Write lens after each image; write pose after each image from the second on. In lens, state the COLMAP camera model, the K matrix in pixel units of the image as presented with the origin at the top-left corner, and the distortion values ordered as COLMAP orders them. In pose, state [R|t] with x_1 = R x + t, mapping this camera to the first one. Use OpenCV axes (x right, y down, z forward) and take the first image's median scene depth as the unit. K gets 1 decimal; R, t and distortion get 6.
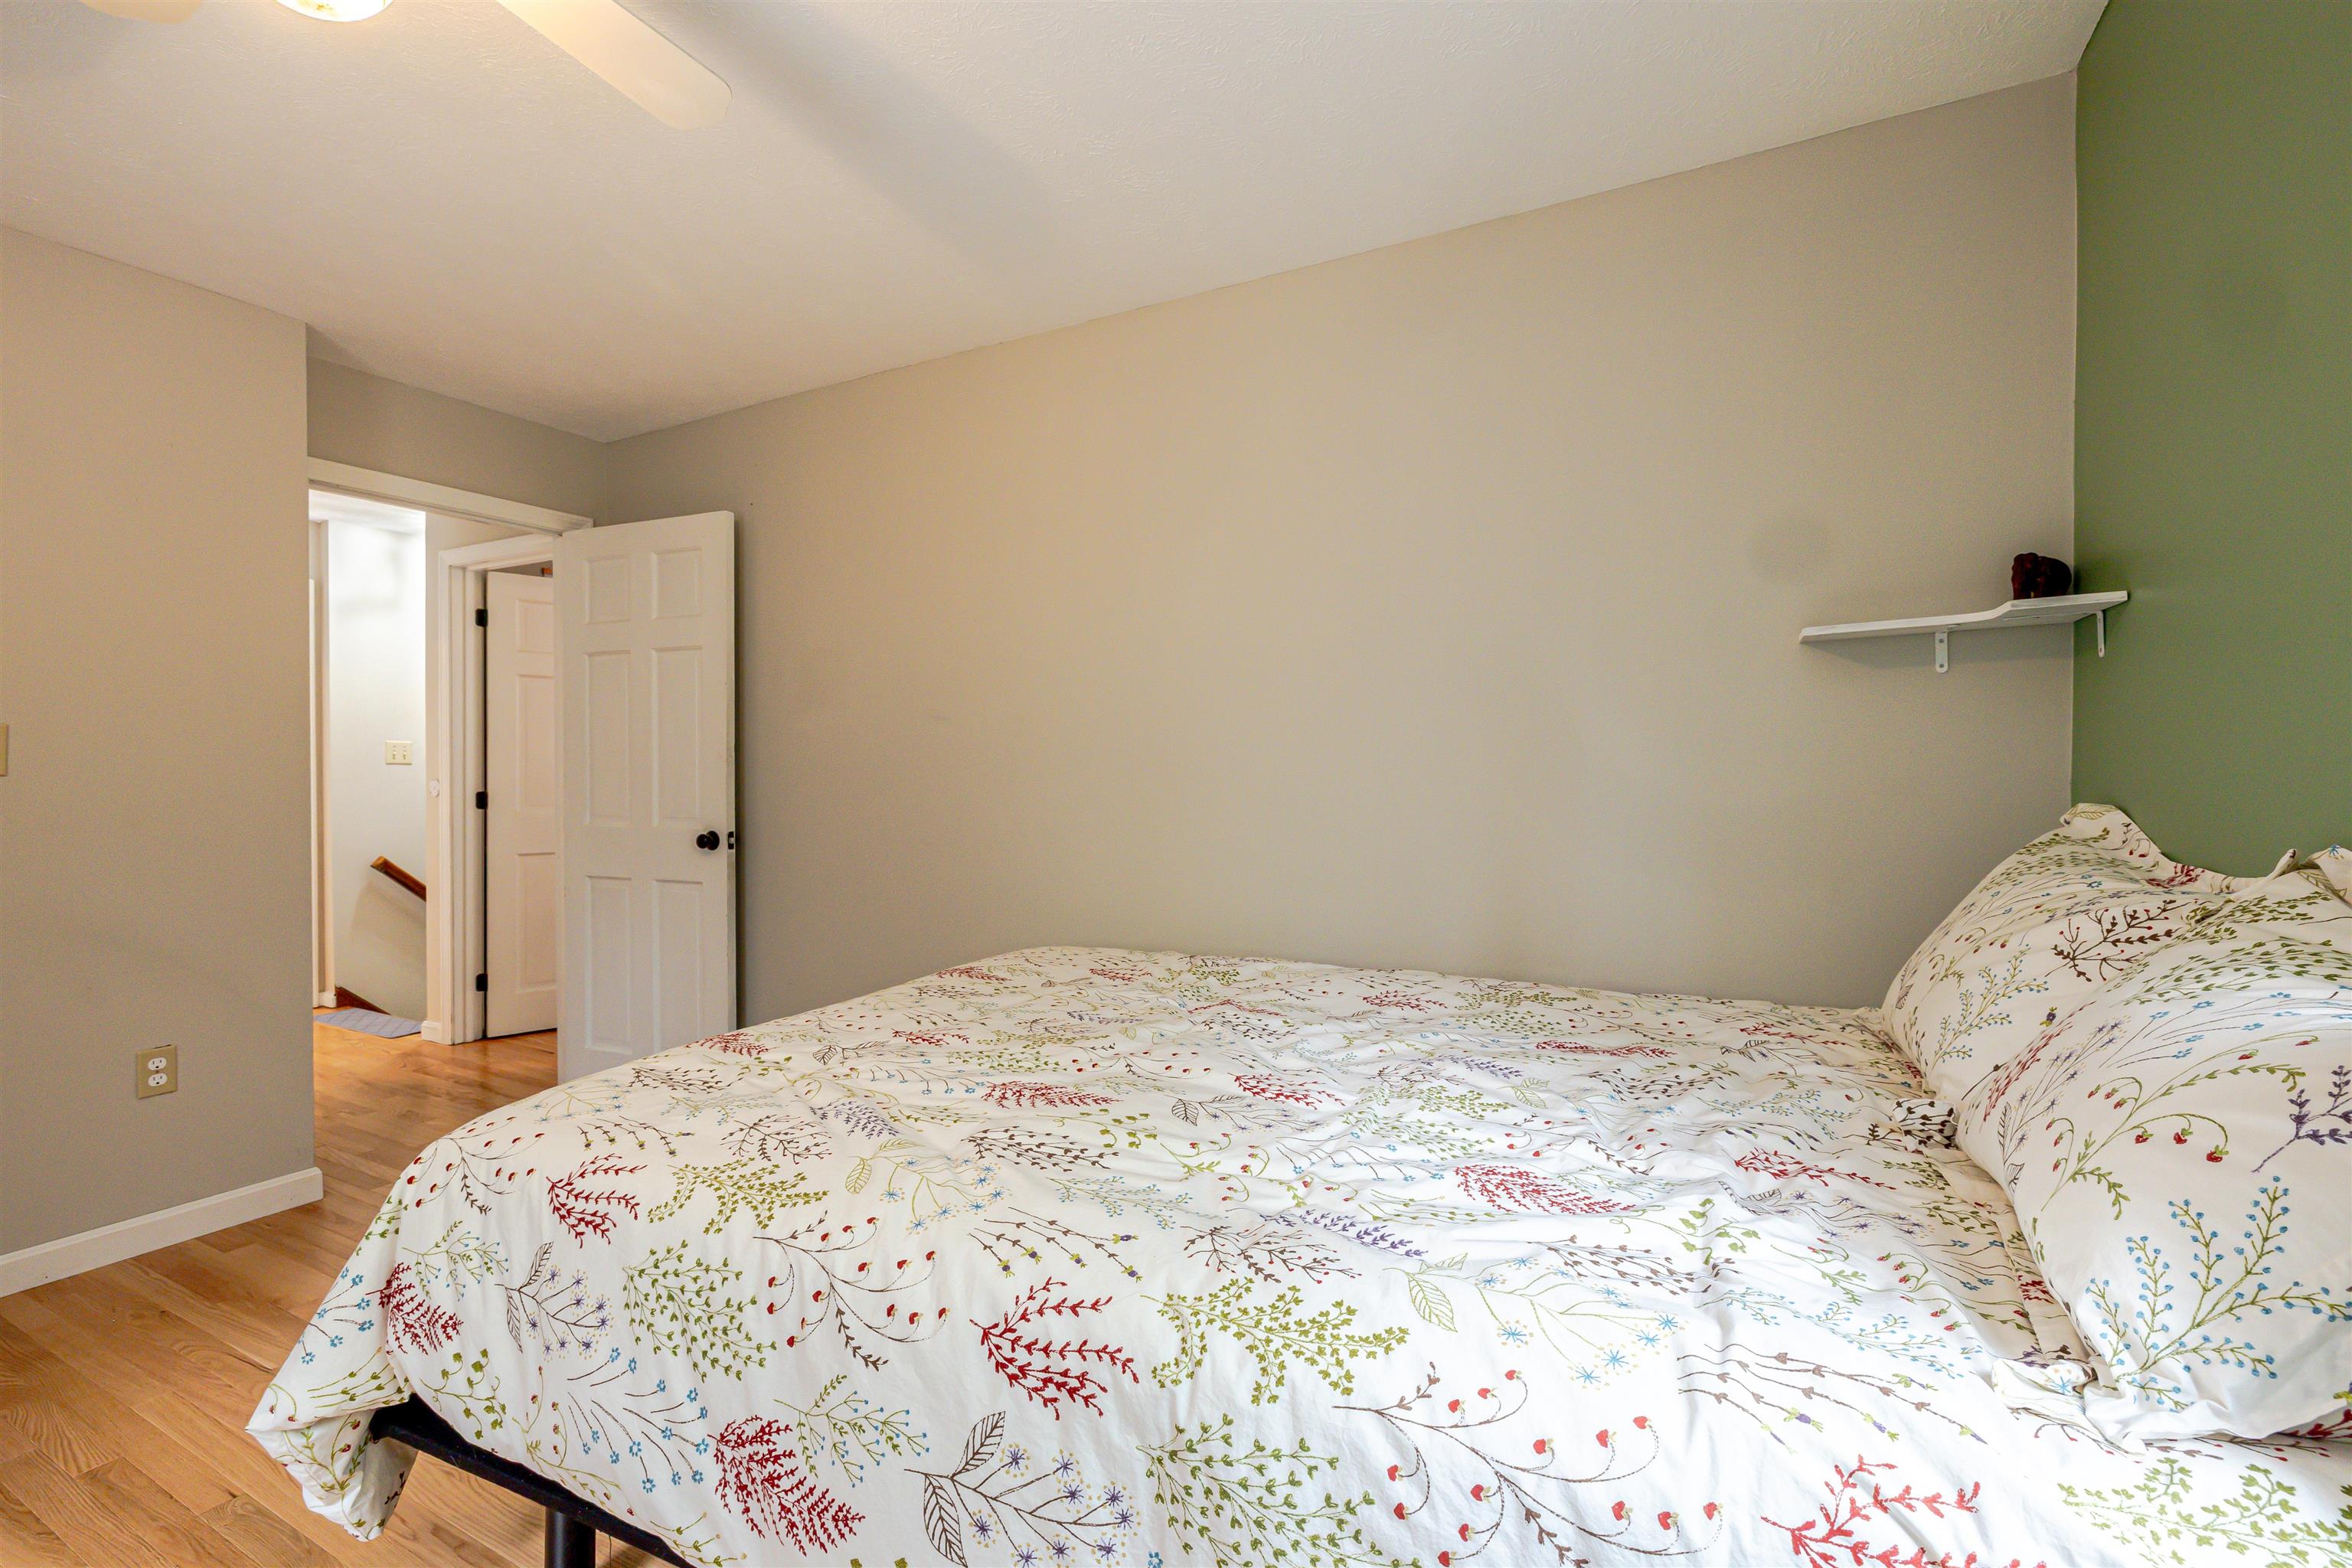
lens RADIAL K [[1012.6, 0, 1176.5], [0, 1012.6, 769.7], [0, 0, 1]] dist [-0.001781, 0.000342]
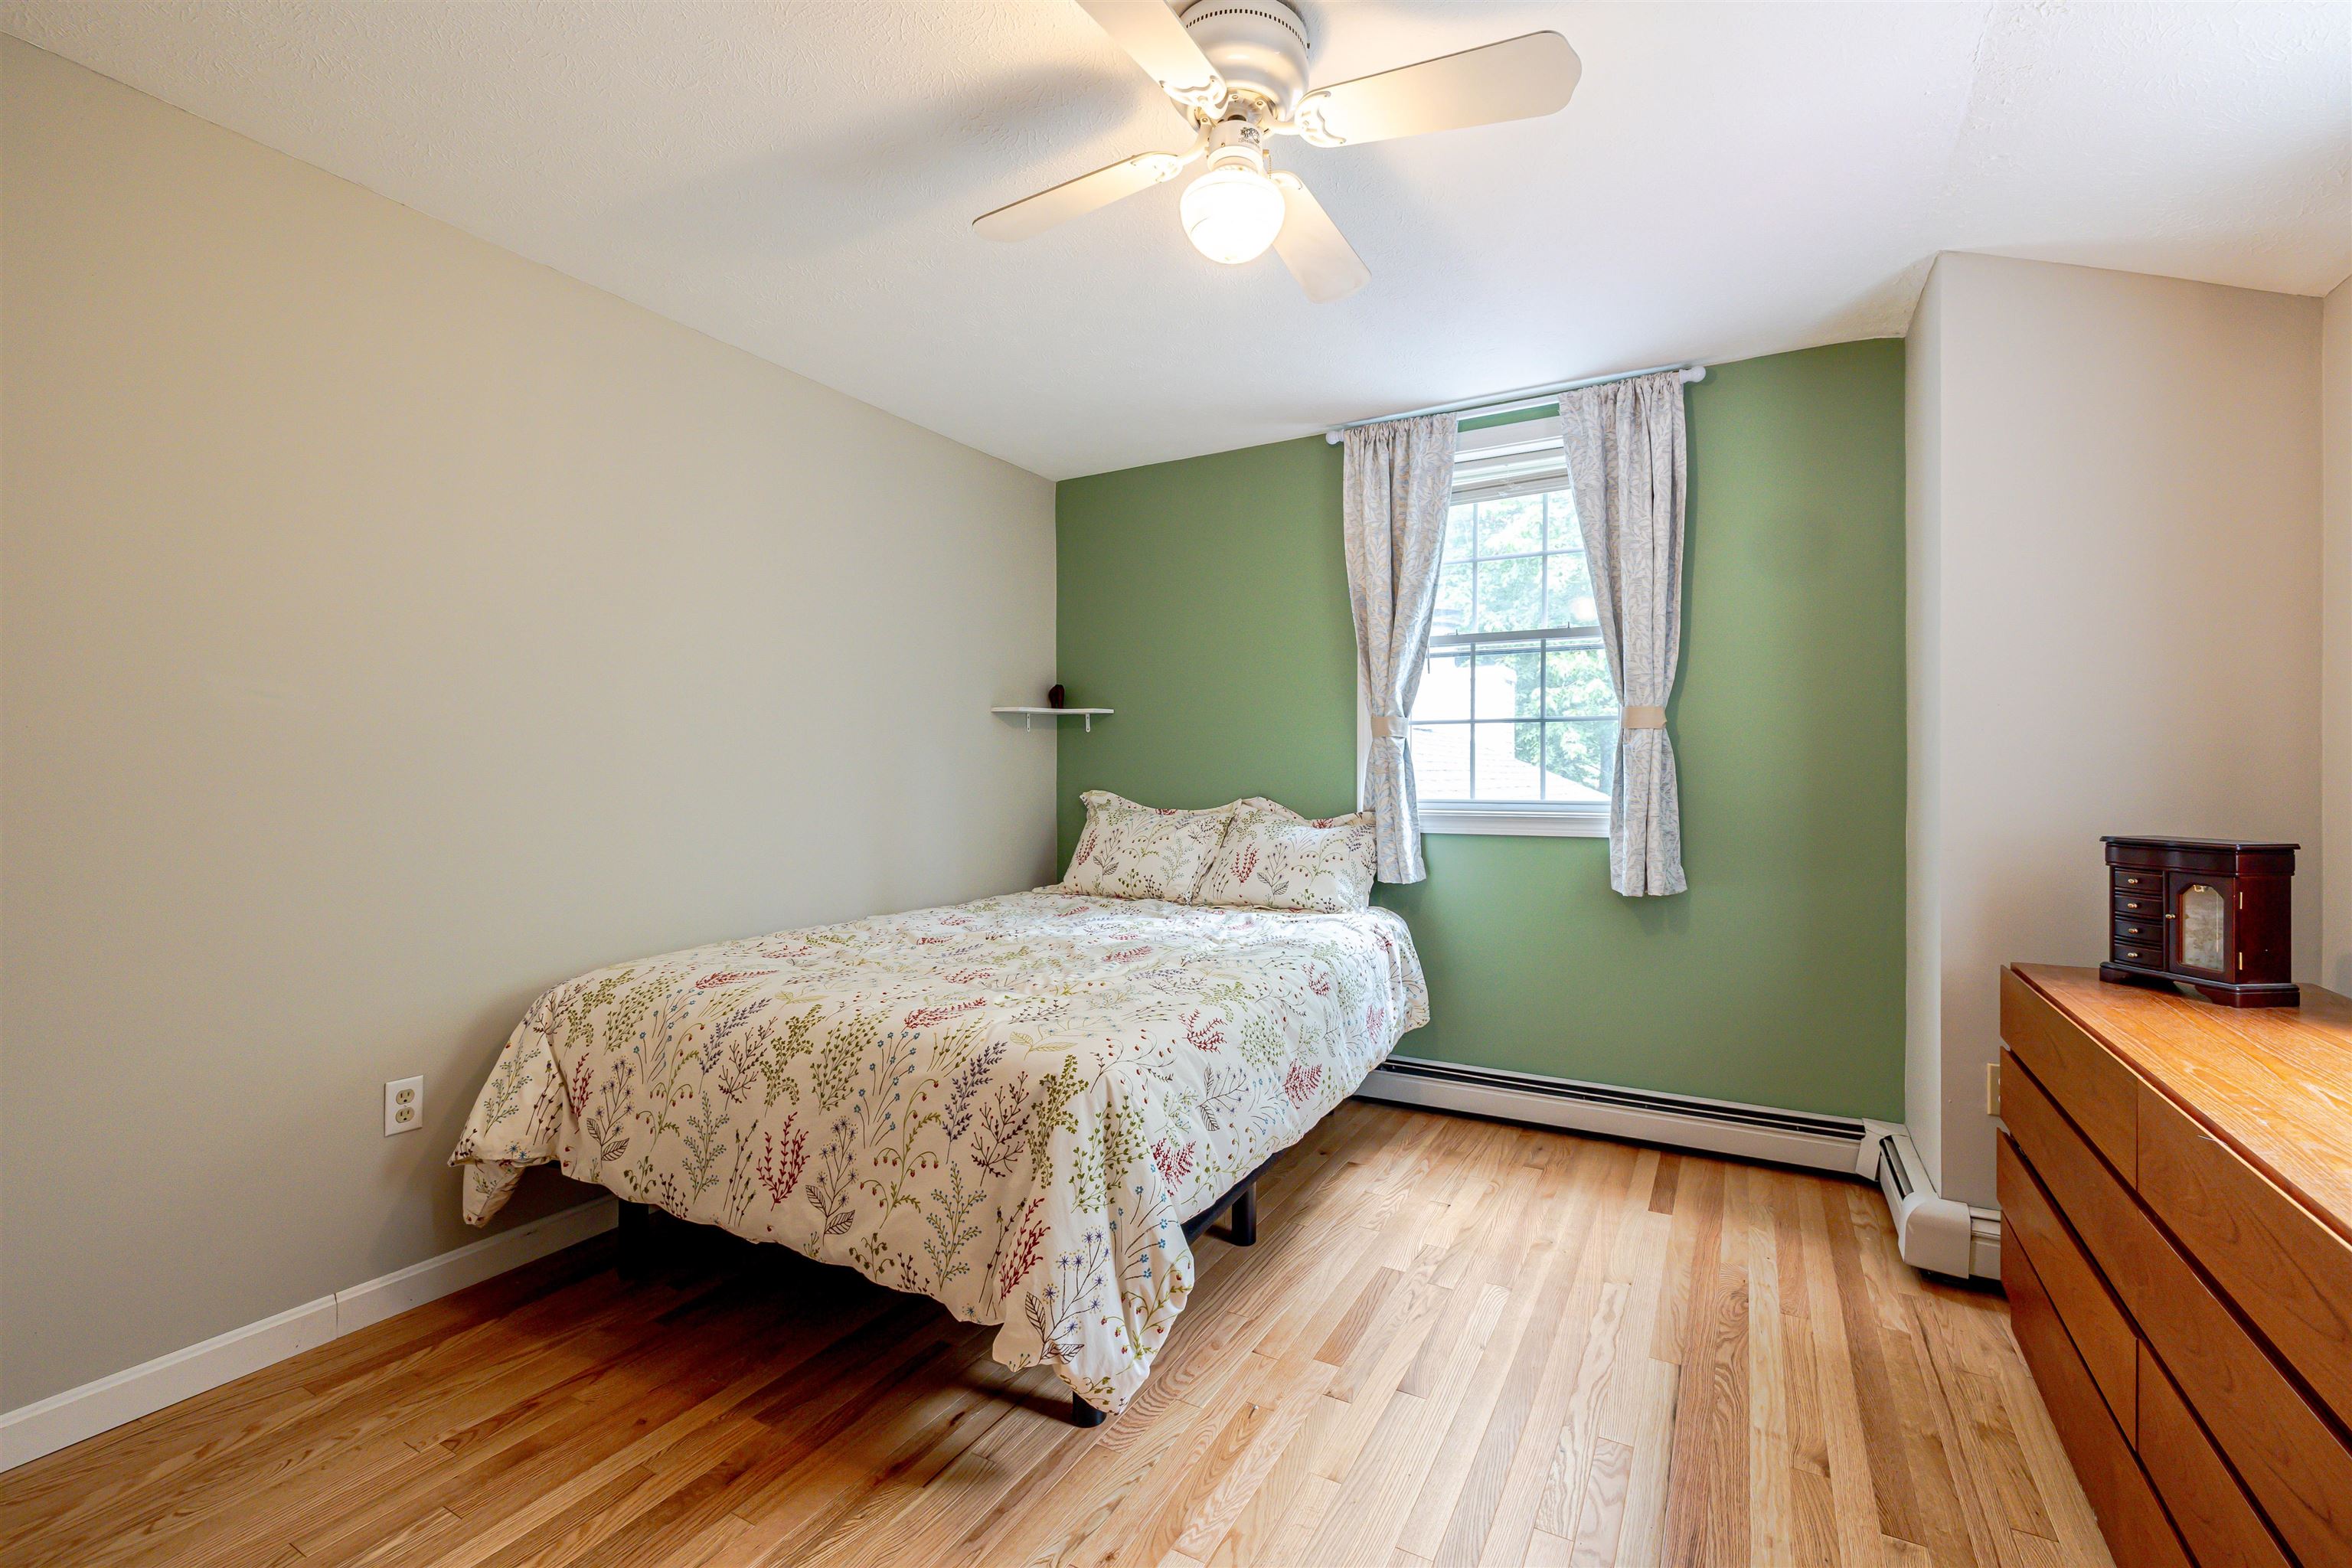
lens RADIAL K [[1012.6, 0, 1180.8], [0, 1012.6, 779.4], [0, 0, 1]] dist [-0.001781, 0.000342]
pose [[0.041109, -0.003180, 0.999150, -2.229343], [0.014091, 0.999897, 0.002602, -0.001351], [-0.999055, 0.013972, 0.041149, 0.951137]]
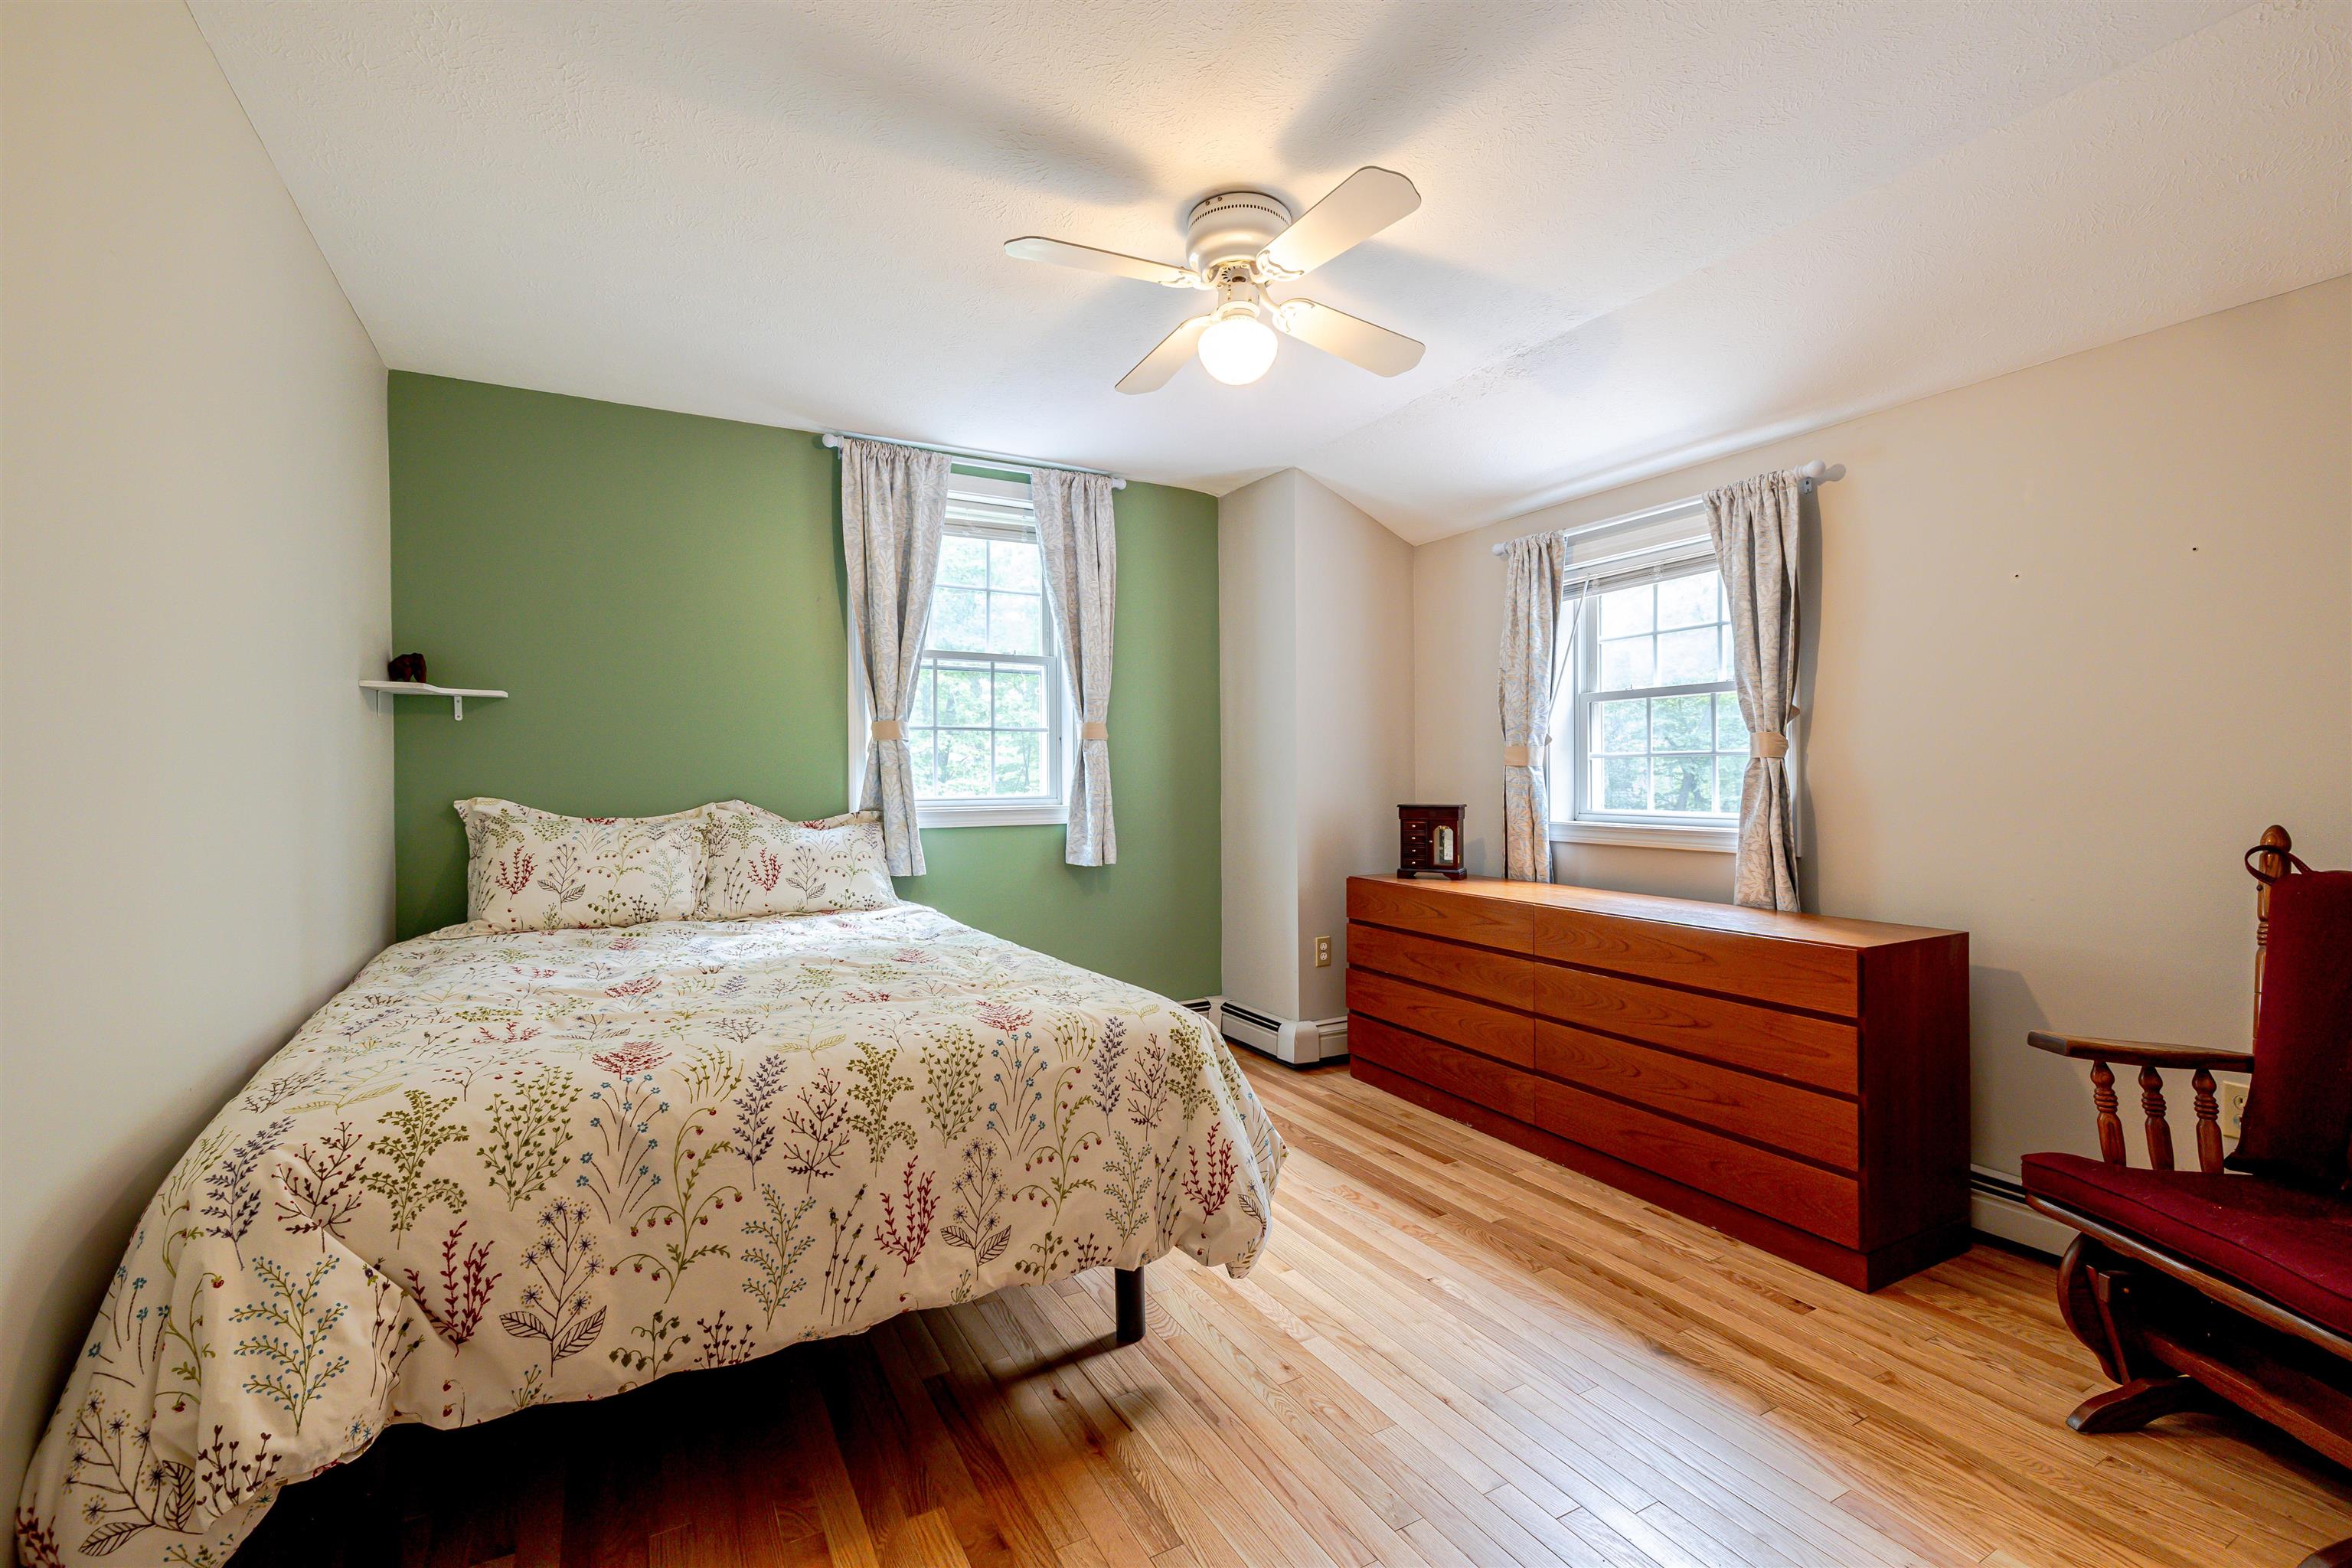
lens RADIAL K [[1012.6, 0, 1179.4], [0, 1012.6, 783.4], [0, 0, 1]] dist [-0.001781, 0.000342]
pose [[-0.827678, 0.000519, 0.561203, -1.761783], [0.013360, 0.999734, 0.018779, -0.021171], [-0.561045, 0.023041, -0.827465, 2.558933]]
